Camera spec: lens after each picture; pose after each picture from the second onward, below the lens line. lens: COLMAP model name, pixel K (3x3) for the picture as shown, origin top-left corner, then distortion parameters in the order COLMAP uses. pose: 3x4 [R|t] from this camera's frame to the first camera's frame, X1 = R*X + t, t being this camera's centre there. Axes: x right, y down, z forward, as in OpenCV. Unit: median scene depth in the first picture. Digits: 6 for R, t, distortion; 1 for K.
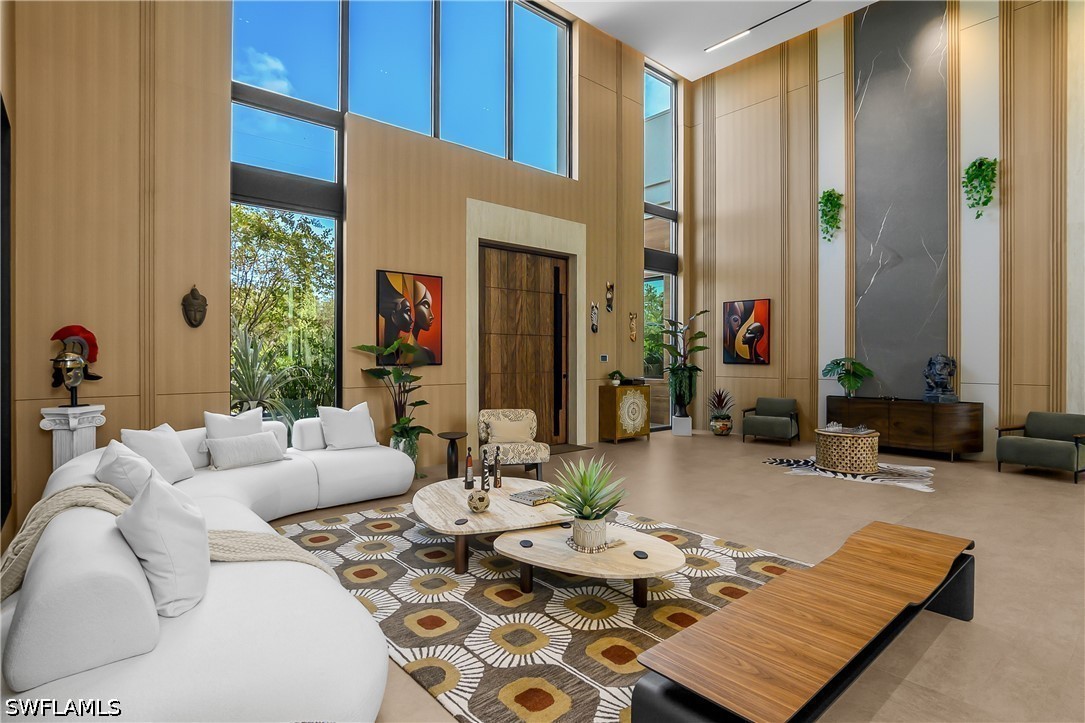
lens RADIAL K [[544.8, 0, 545.8], [0, 544.8, 357.6], [0, 0, 1]] dist [-0.002230, -0.000137]
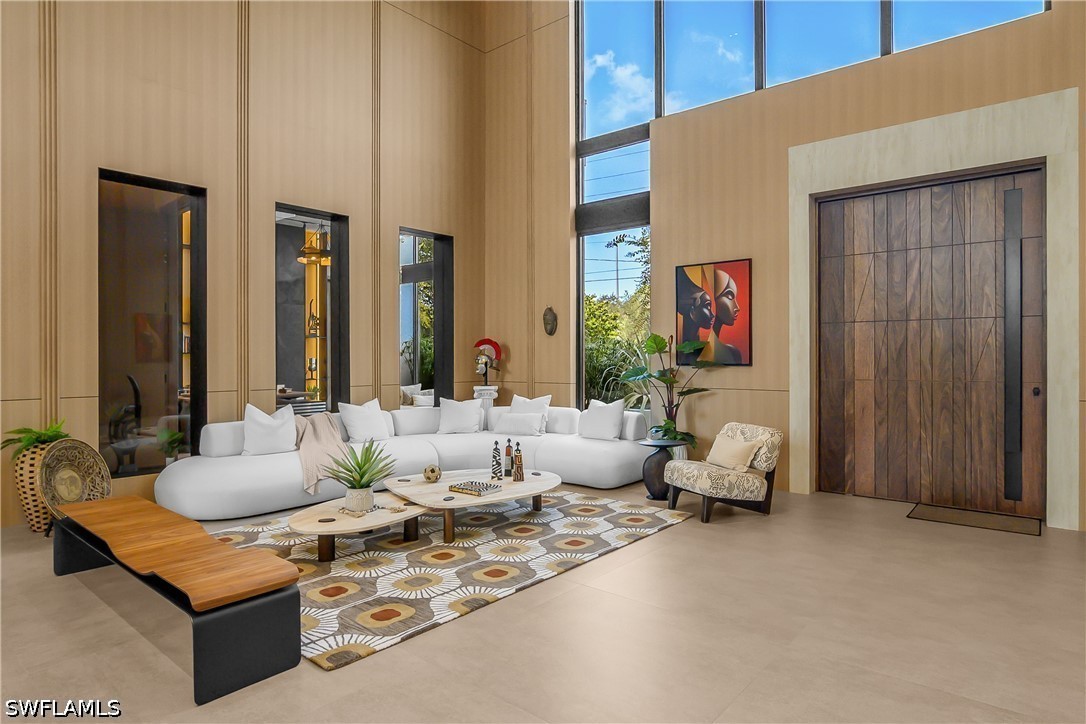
lens RADIAL K [[620.7, 0, 542.2], [0, 620.7, 360.7], [0, 0, 1]] dist [-0.000142, -0.000846]
pose [[0.153612, 0.011062, -0.988069, 0.723205], [0.000975, 0.999935, 0.011346, -0.005018], [0.988131, -0.002707, 0.153591, 0.566141]]
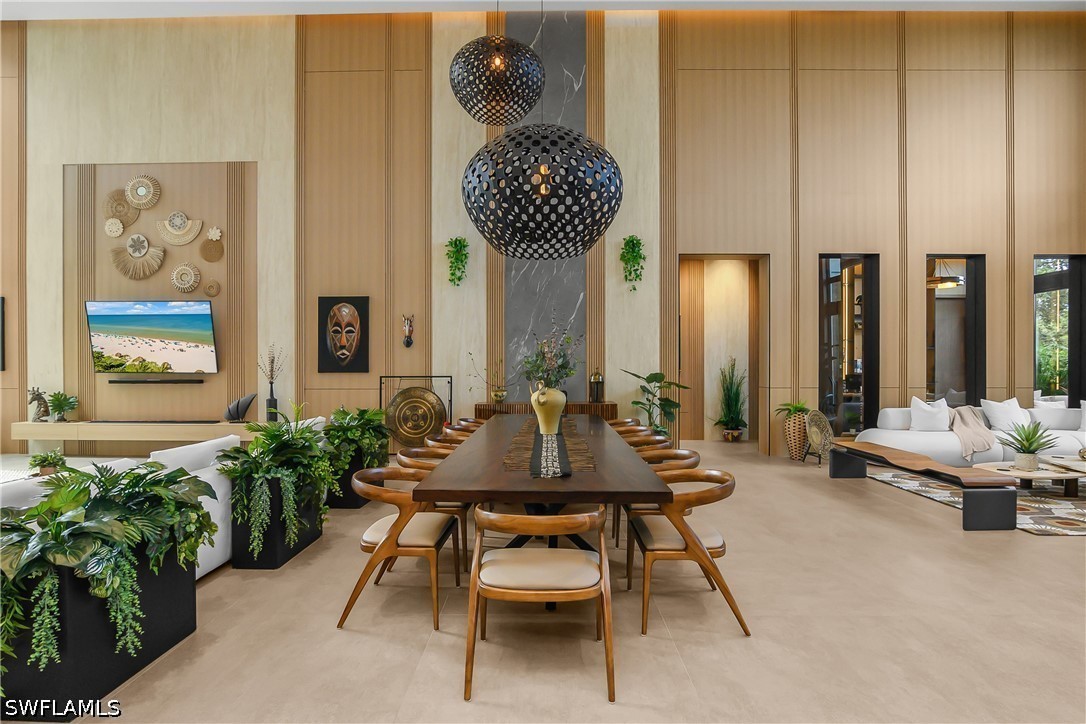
lens RADIAL K [[562.3, 0, 543.6], [0, 562.3, 368.8], [0, 0, 1]] dist [-0.019123, 0.000307]
pose [[-0.666936, 0.008640, -0.745064, 1.206118], [0.004473, 0.999961, 0.007592, -0.004372], [0.745101, 0.001731, -0.666949, 0.487209]]
